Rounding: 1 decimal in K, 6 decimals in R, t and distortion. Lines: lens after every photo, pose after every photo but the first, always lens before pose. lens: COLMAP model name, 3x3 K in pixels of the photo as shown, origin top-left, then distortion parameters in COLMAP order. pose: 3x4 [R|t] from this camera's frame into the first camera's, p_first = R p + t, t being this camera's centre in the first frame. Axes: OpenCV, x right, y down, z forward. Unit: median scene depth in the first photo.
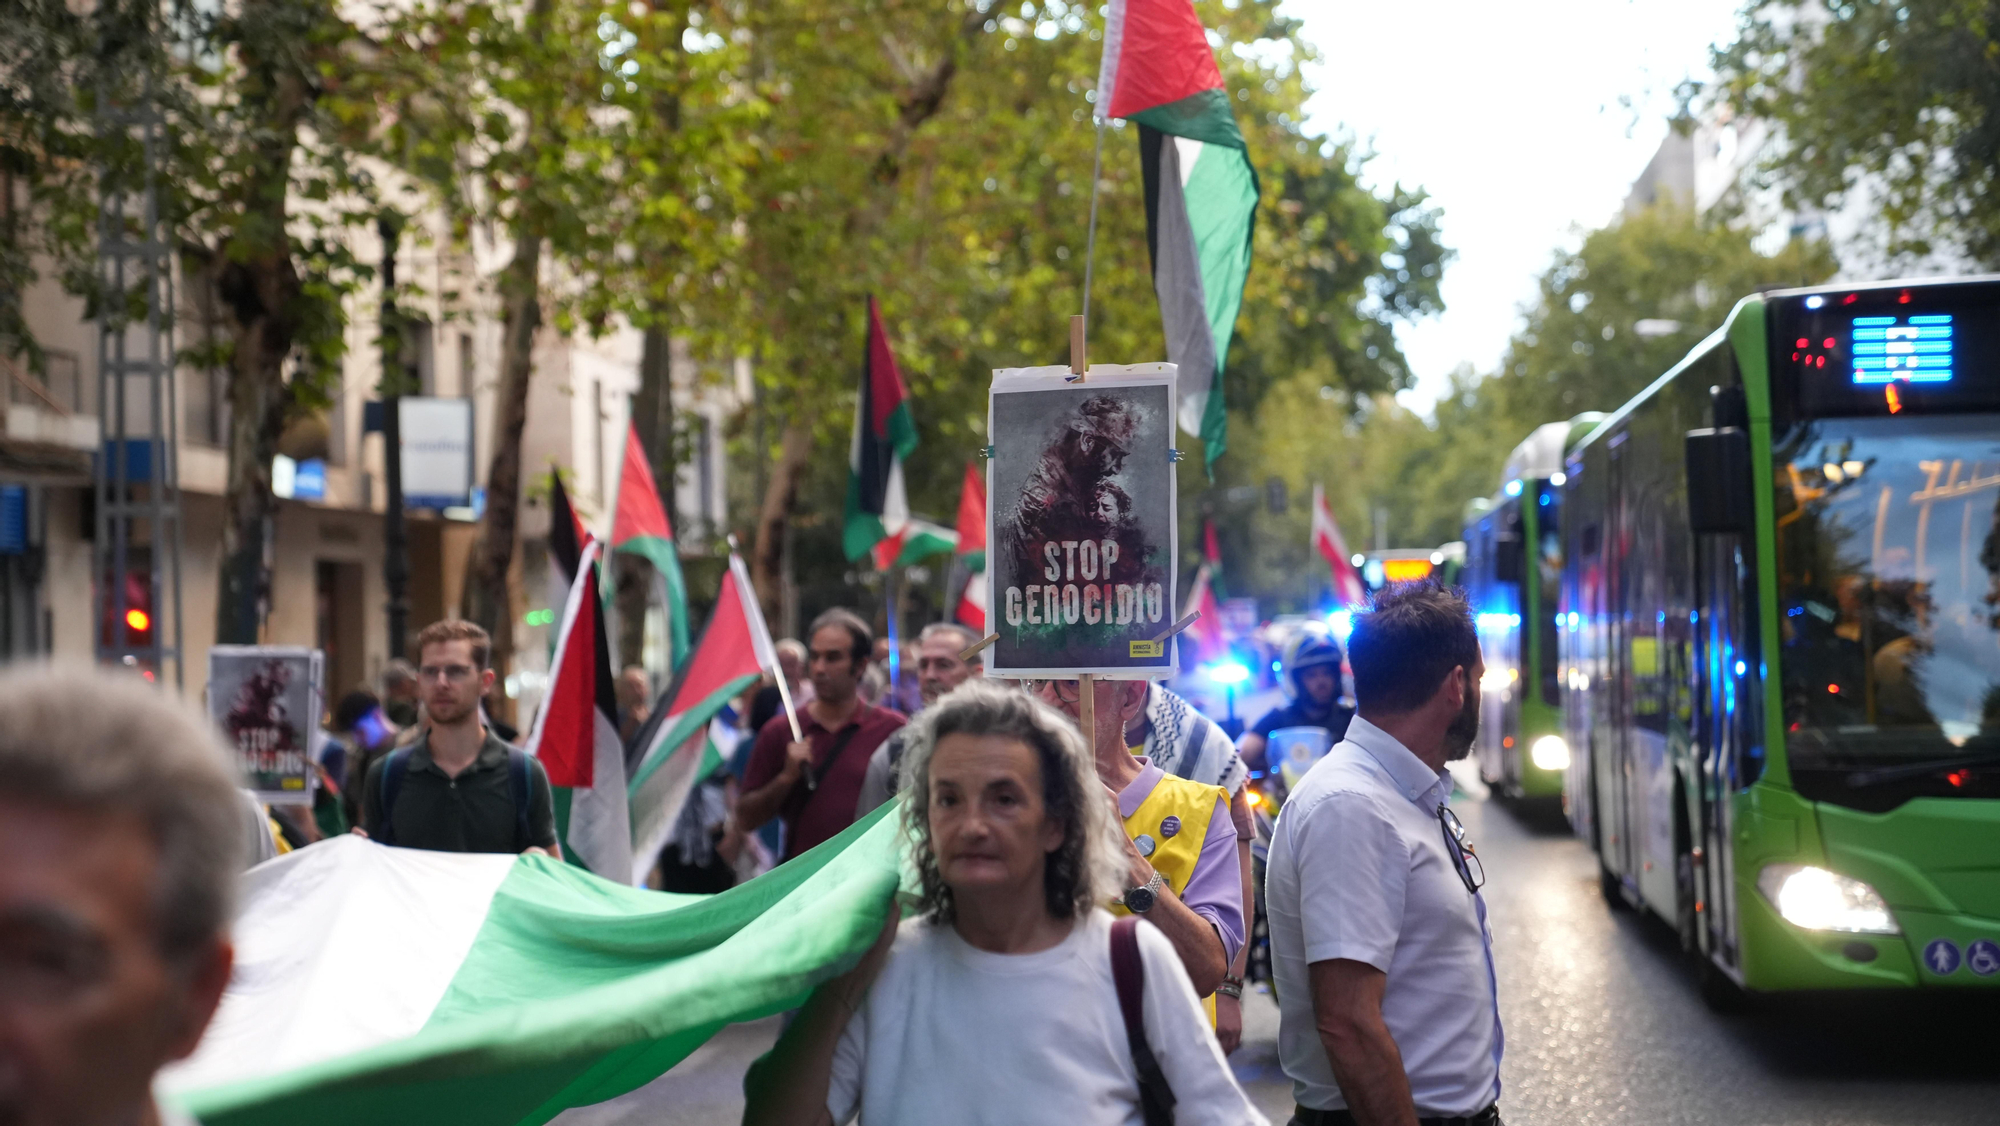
lens RADIAL K [[3959.0, 0, 1000.0], [0, 3959.0, 563.0], [0, 0, 1]] dist [0.110486, 0.293652]
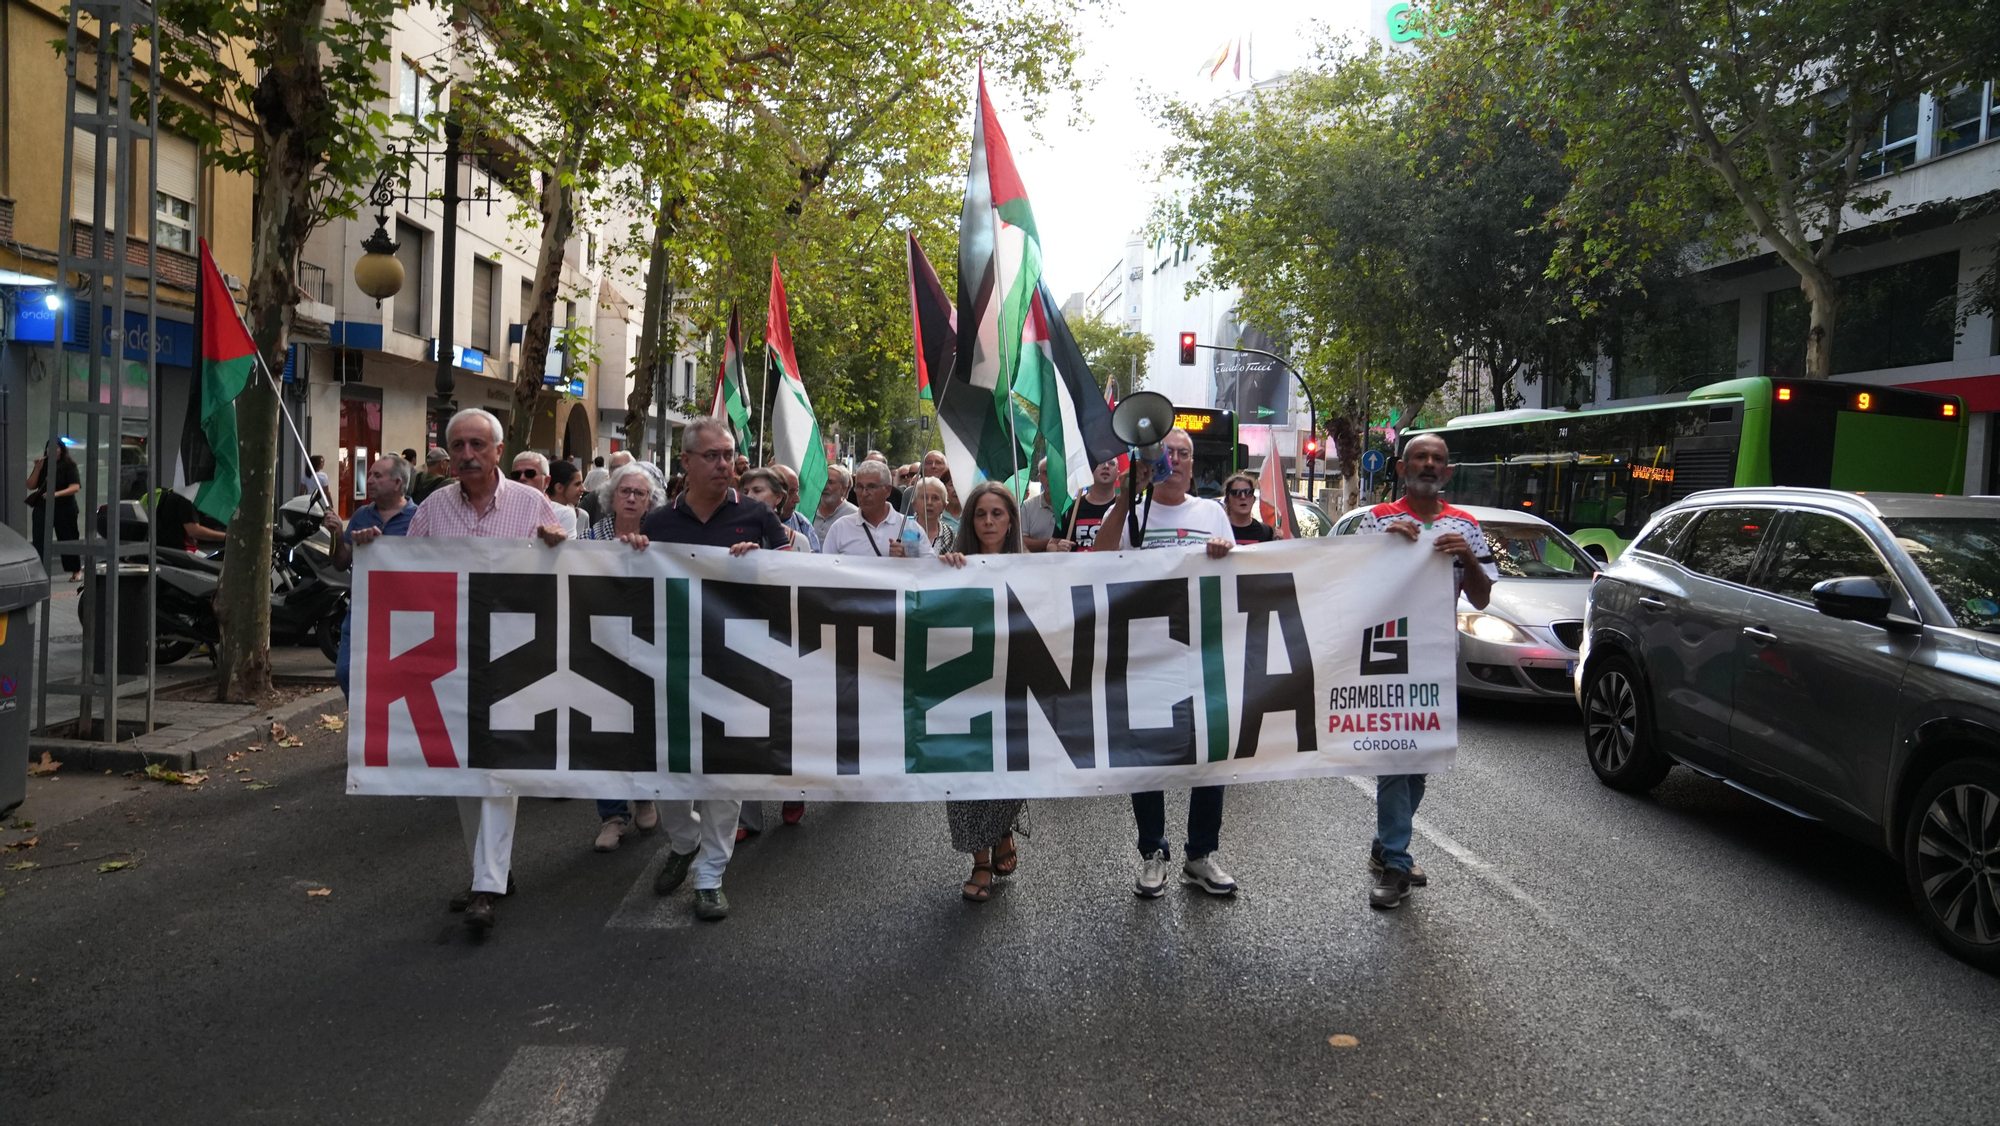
lens RADIAL K [[1390.0, 0, 1001.3], [0, 1390.0, 529.6], [0, 0, 1]] dist [-0.130532, 0.095297]
pose [[0.987056, 0.056731, 0.150007, -0.021629], [-0.064586, 0.996756, 0.048022, 0.012435], [-0.146796, -0.057089, 0.987518, 0.354652]]
